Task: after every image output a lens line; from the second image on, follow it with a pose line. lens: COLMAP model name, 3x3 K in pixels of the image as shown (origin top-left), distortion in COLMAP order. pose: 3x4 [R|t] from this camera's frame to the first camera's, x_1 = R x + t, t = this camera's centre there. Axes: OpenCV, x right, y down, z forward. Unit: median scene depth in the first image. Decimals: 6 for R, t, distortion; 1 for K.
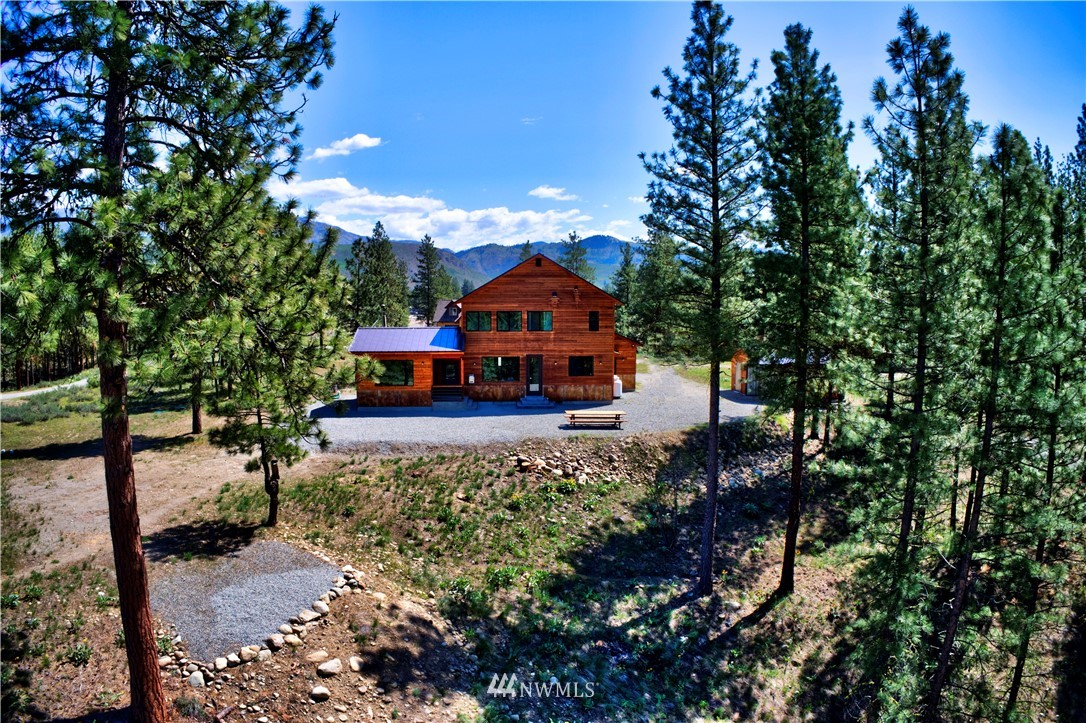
lens RADIAL K [[768.0, 0, 542.1], [0, 768.0, 349.6], [0, 0, 1]] dist [-0.286308, 0.087124]
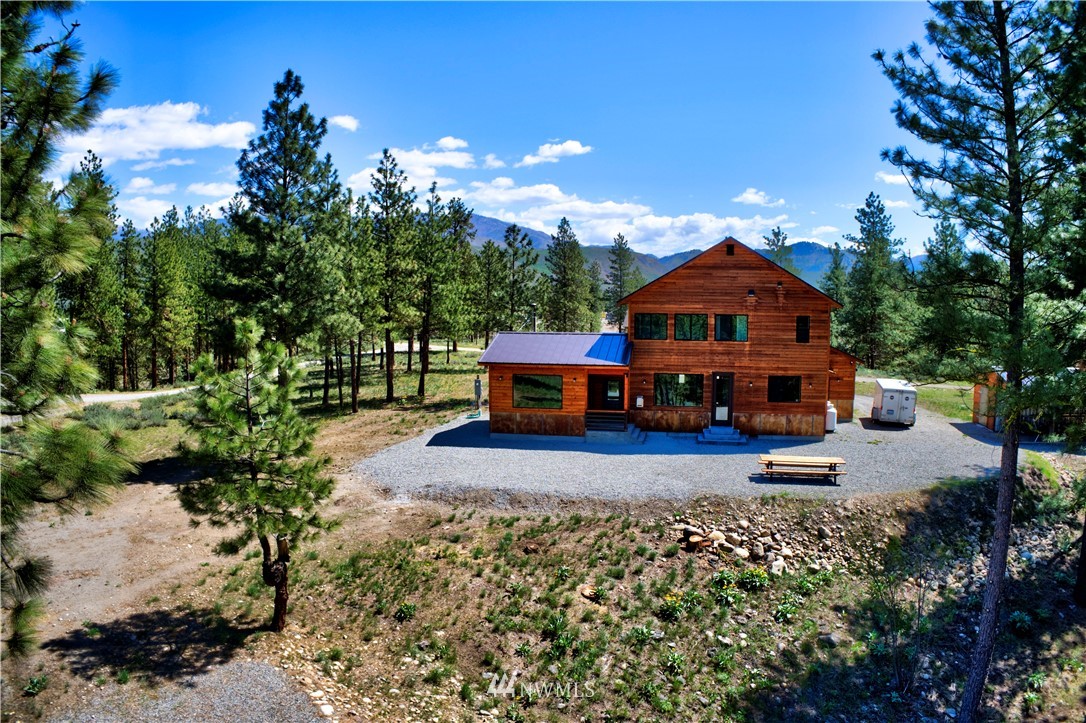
lens RADIAL K [[768.0, 0, 542.1], [0, 768.0, 349.6], [0, 0, 1]] dist [-0.286308, 0.087124]
pose [[0.964940, 0.021586, -0.261582, 0.016599], [-0.023644, 0.999709, -0.004721, -0.010638], [0.261404, 0.010740, 0.965170, 0.327287]]
